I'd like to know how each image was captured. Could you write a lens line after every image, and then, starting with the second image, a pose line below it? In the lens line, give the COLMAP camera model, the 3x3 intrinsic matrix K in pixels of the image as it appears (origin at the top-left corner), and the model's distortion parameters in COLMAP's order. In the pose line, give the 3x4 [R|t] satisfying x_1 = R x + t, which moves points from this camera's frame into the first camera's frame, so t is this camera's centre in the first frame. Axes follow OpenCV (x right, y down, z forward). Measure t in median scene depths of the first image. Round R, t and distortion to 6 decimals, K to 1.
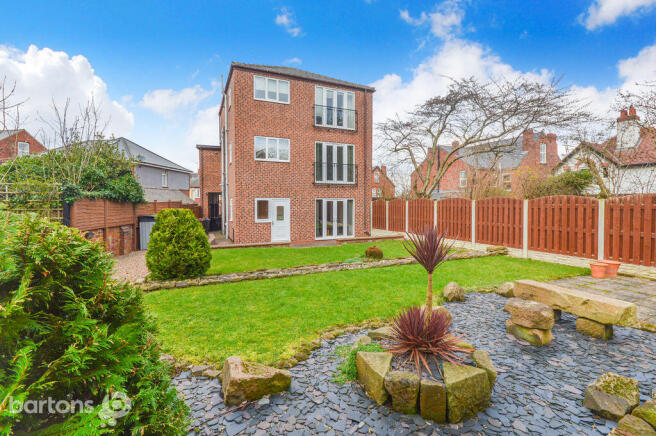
lens RADIAL K [[296.0, 0, 328.0], [0, 296.0, 209.3], [0, 0, 1]] dist [-0.000727, 0.000035]
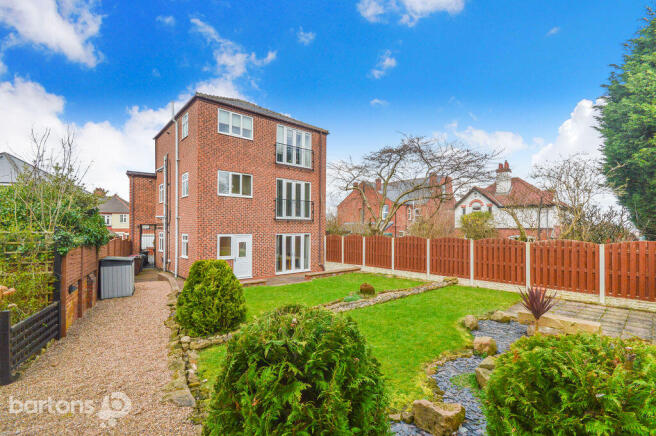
lens RADIAL K [[292.0, 0, 329.3], [0, 292.0, 229.1], [0, 0, 1]] dist [0.000807, 0.000008]
pose [[0.955407, 0.003117, 0.295276, -0.163340], [0.003428, 0.999760, -0.021645, -0.030687], [-0.295273, 0.021692, 0.955167, -0.012462]]
